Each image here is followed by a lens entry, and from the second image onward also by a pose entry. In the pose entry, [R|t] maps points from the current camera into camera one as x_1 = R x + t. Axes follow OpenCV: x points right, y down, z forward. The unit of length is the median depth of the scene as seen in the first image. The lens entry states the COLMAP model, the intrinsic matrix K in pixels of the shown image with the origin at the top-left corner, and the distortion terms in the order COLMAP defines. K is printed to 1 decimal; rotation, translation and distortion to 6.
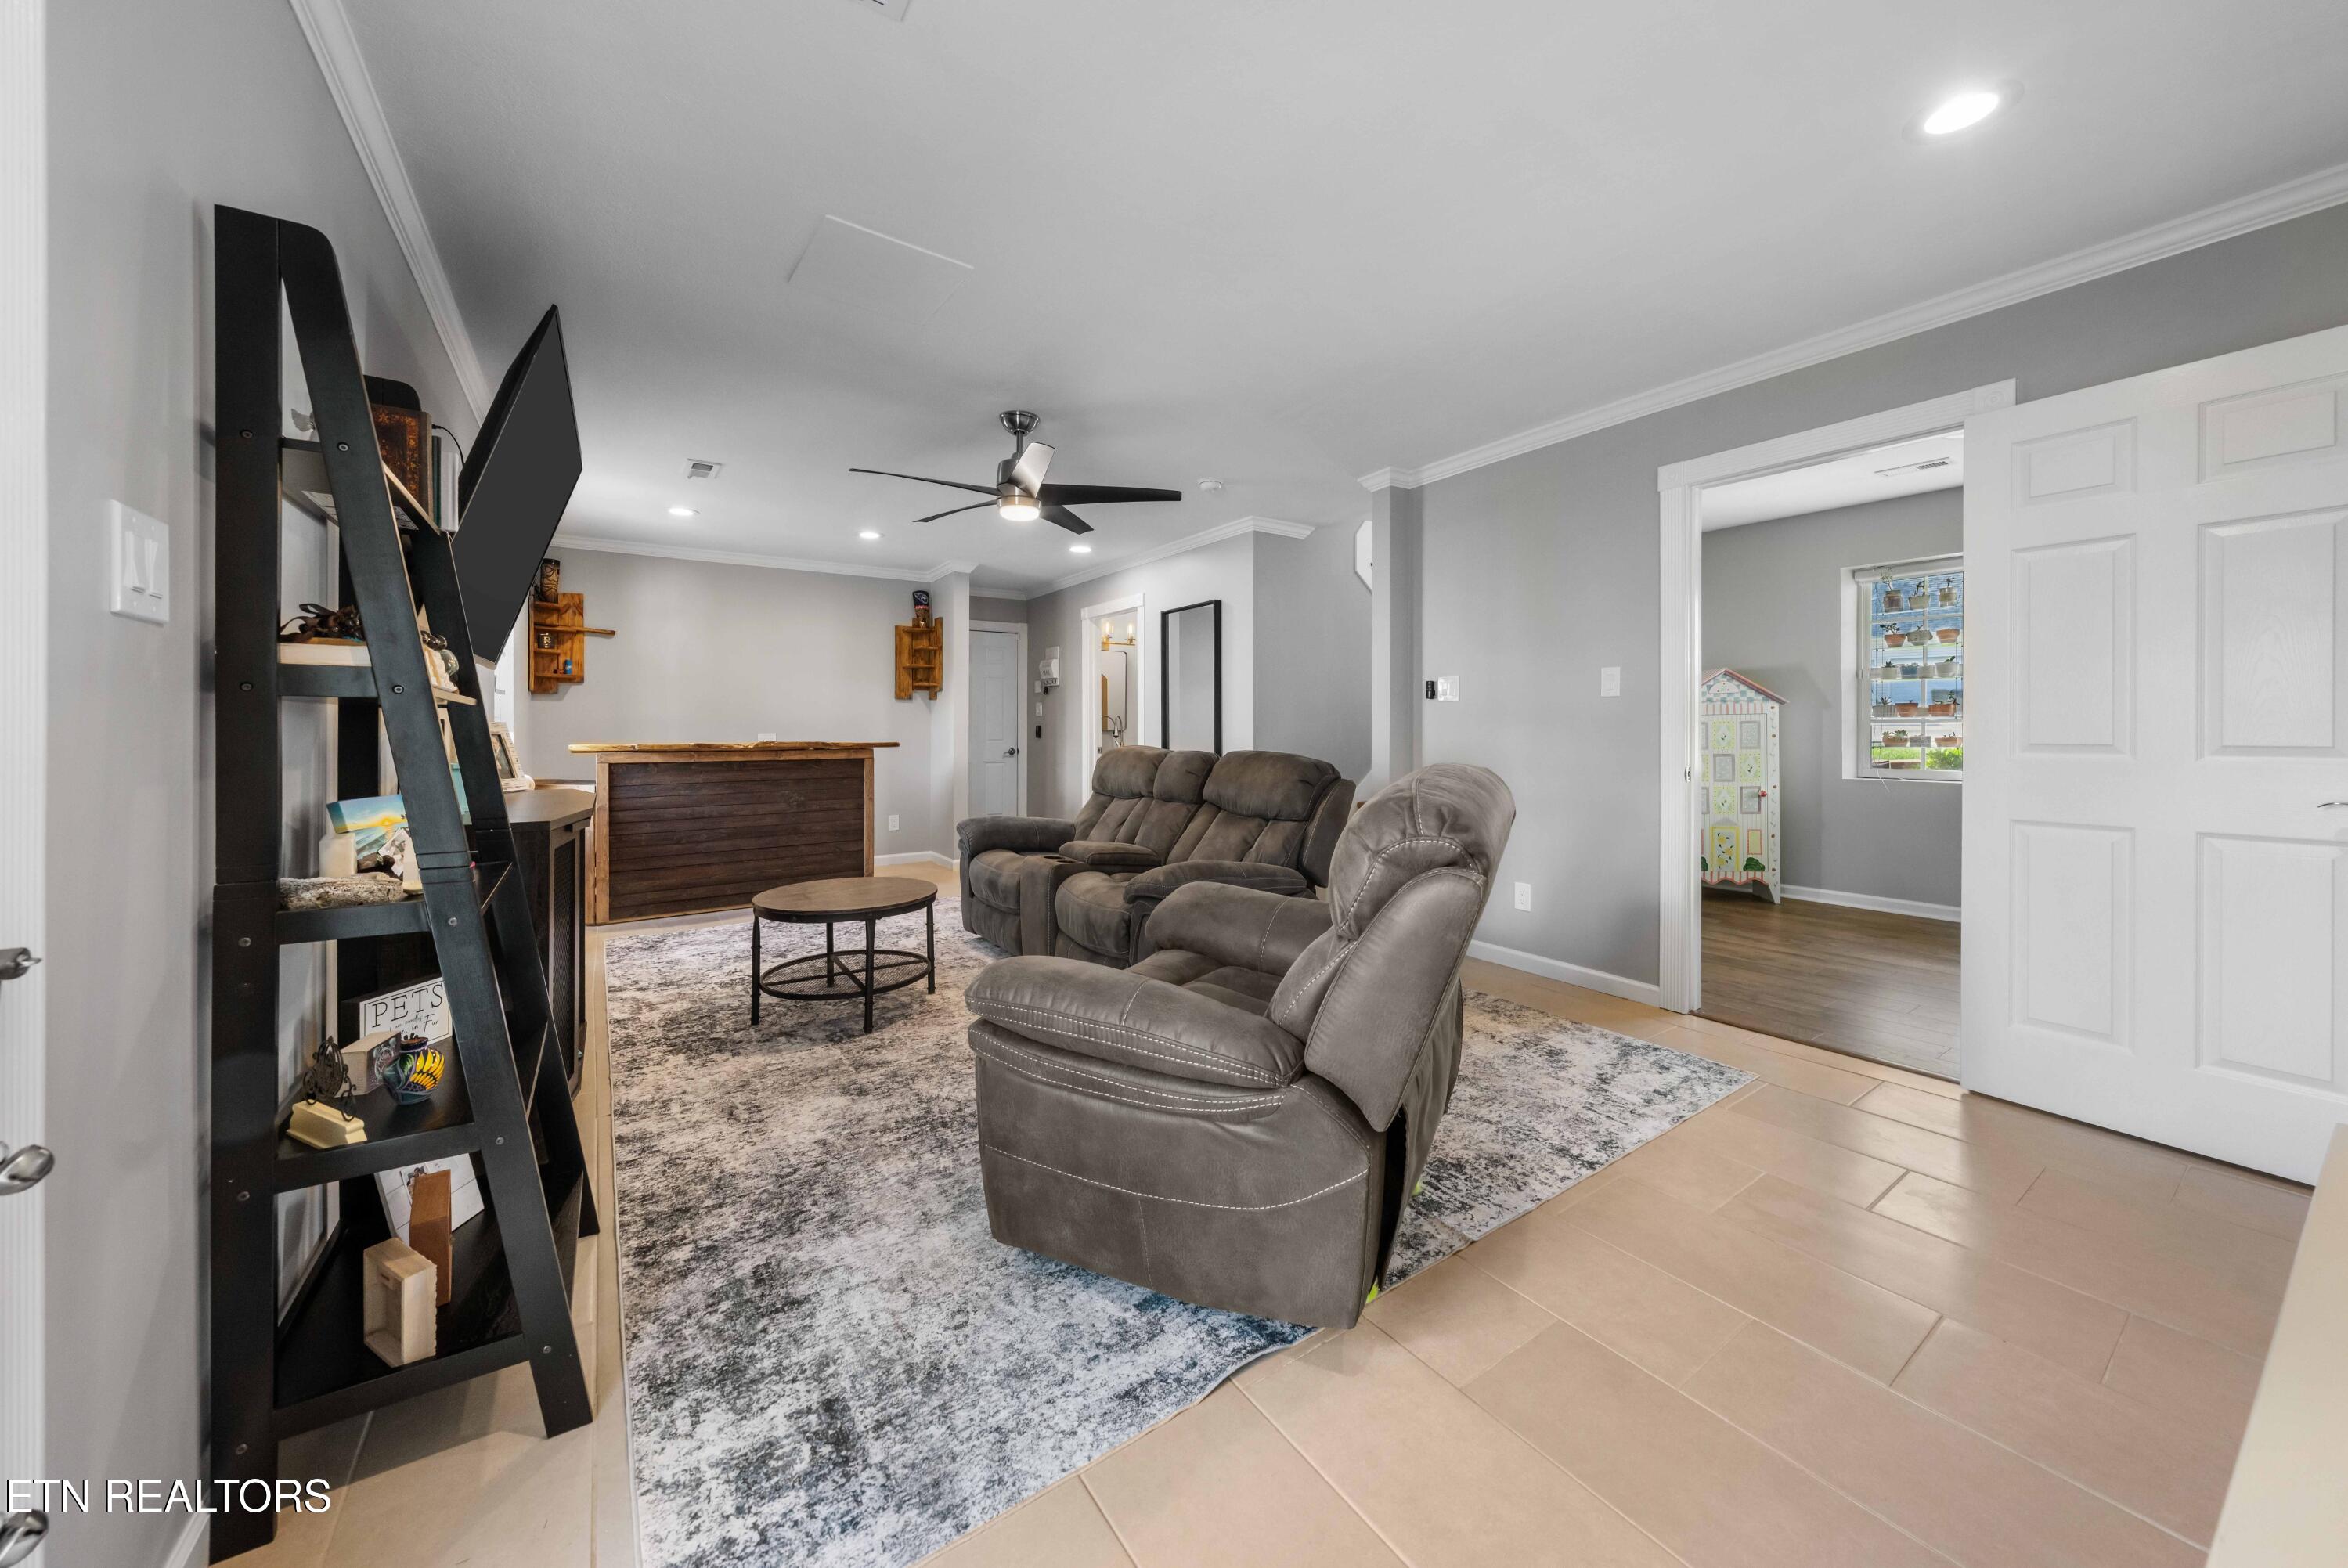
lens RADIAL K [[837.7, 0, 1165.6], [0, 837.7, 729.2], [0, 0, 1]] dist [-0.000173, -0.000375]
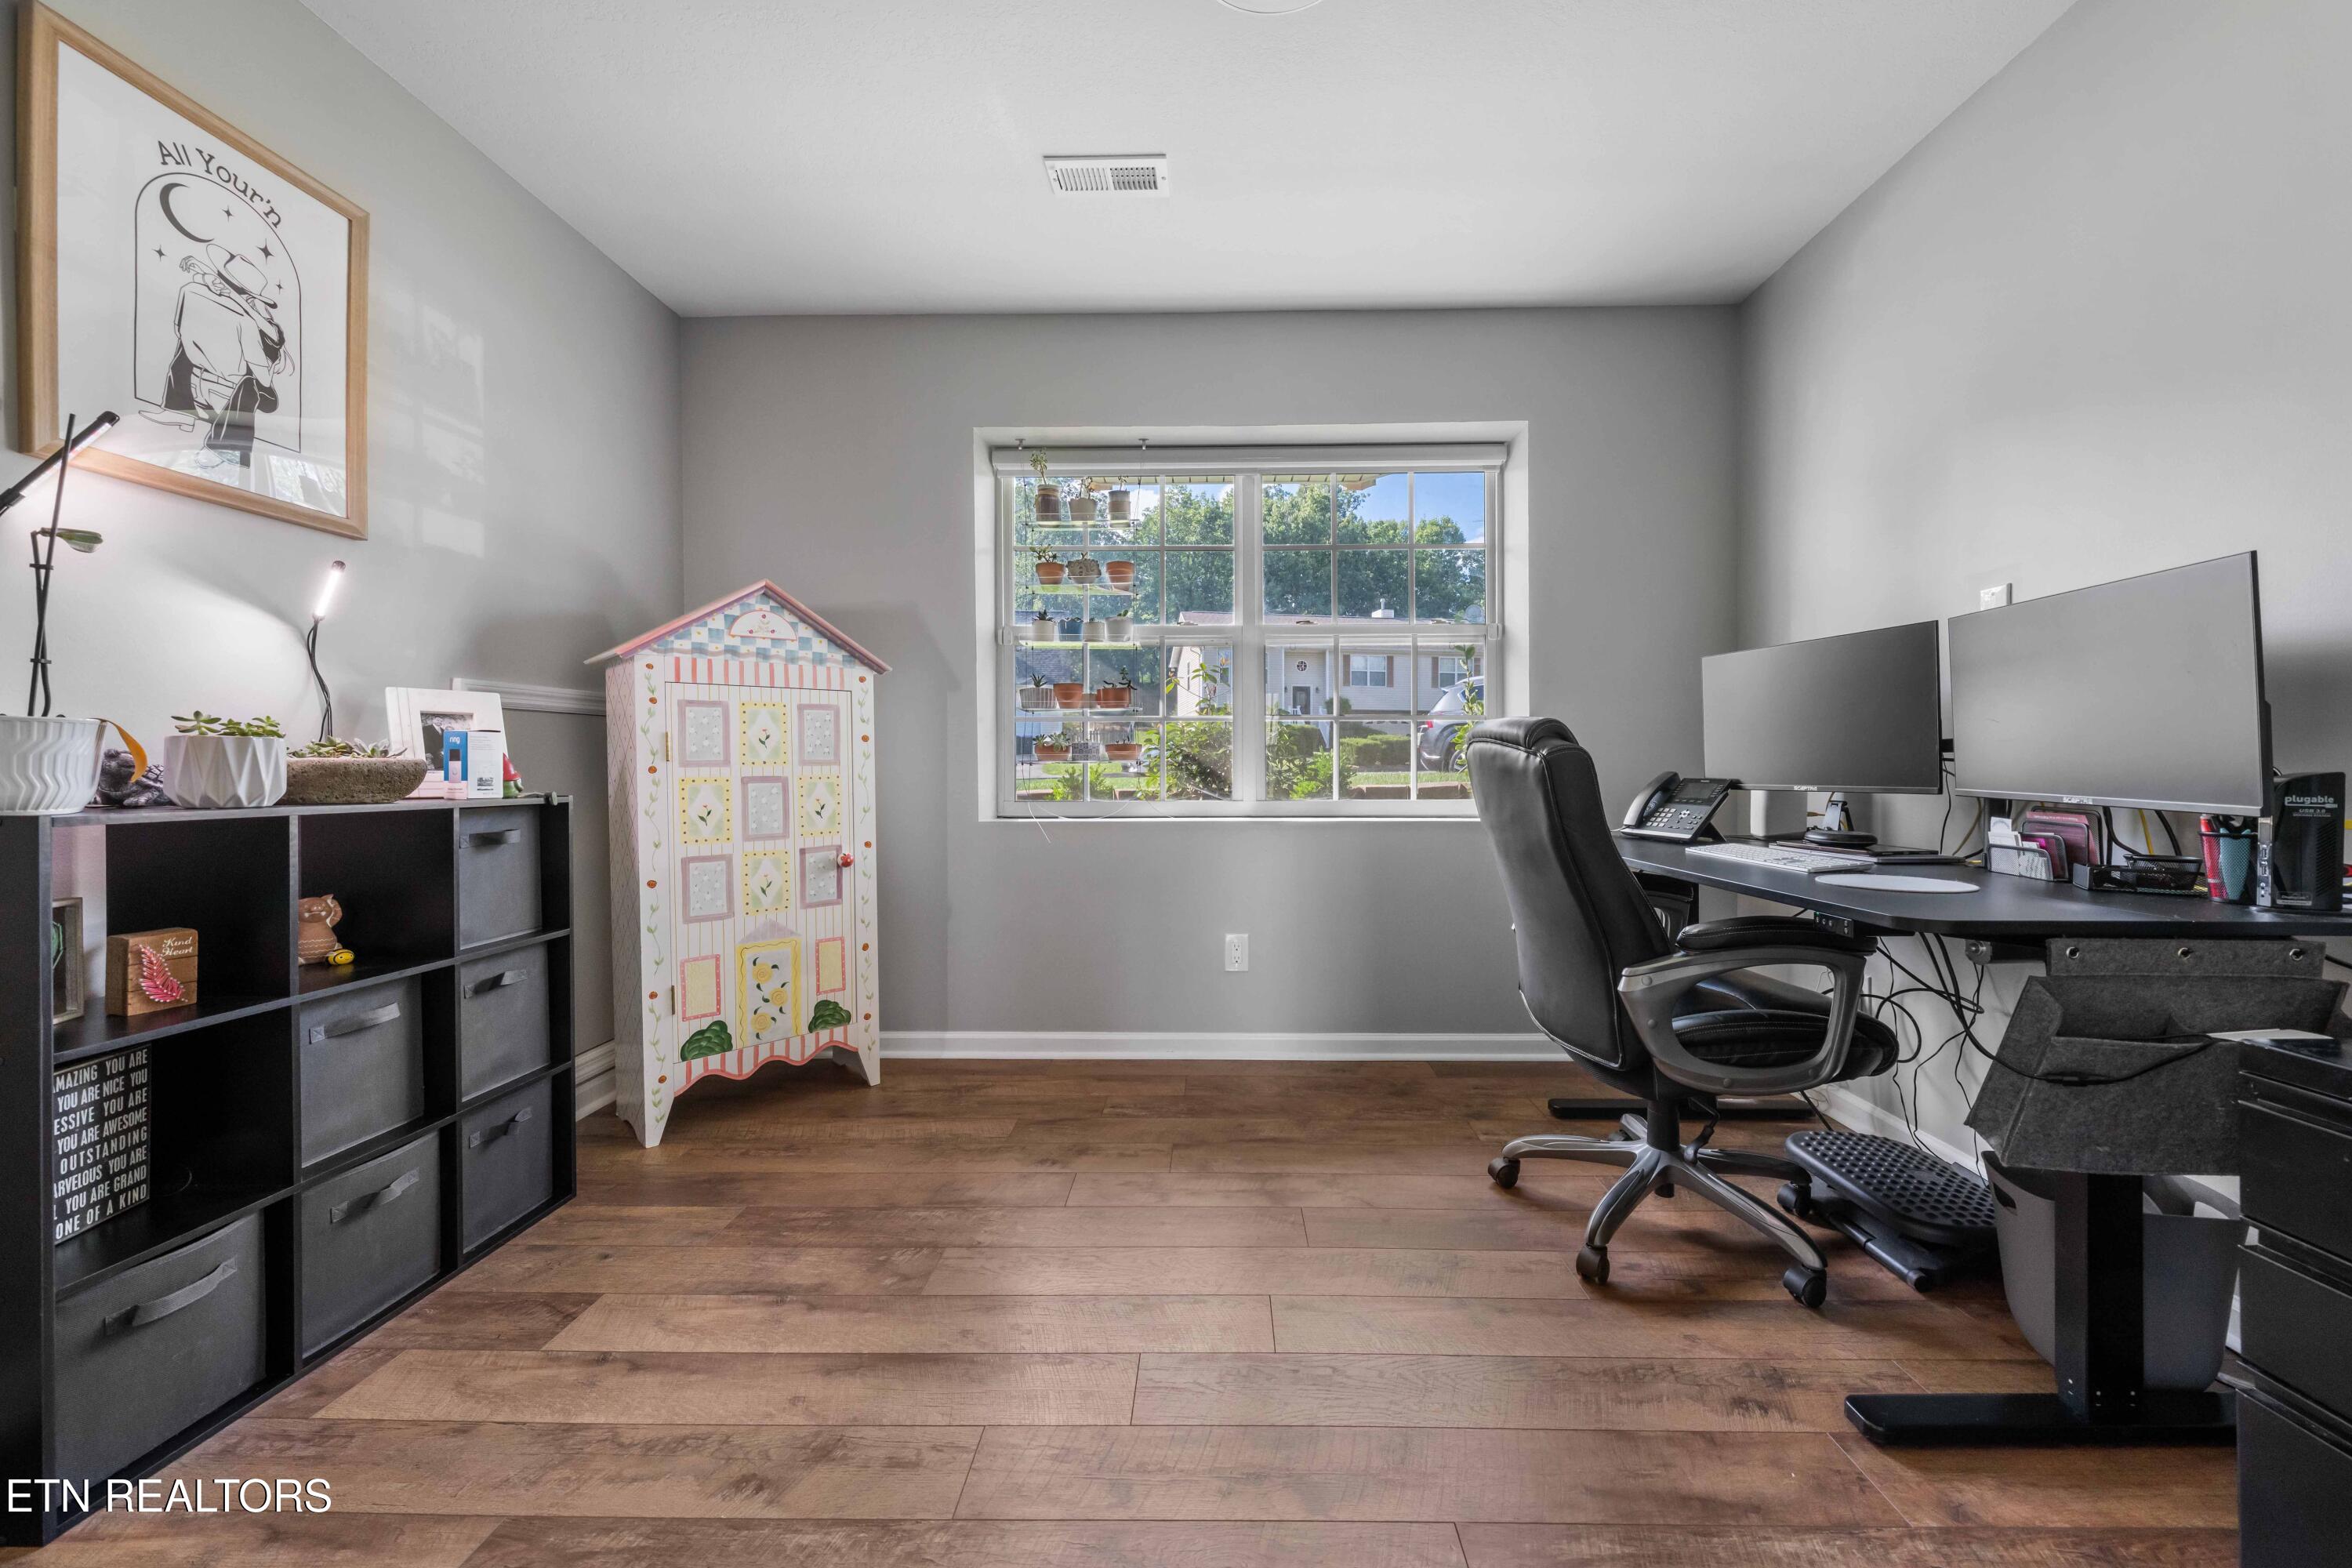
lens RADIAL K [[839.2, 0, 1188.9], [0, 839.2, 777.7], [0, 0, 1]] dist [-0.000173, -0.000375]
pose [[0.580161, -0.002392, 0.814498, 0.440502], [0.006689, 0.999976, -0.001828, 0.032599], [-0.814474, 0.006509, 0.580163, 0.567988]]
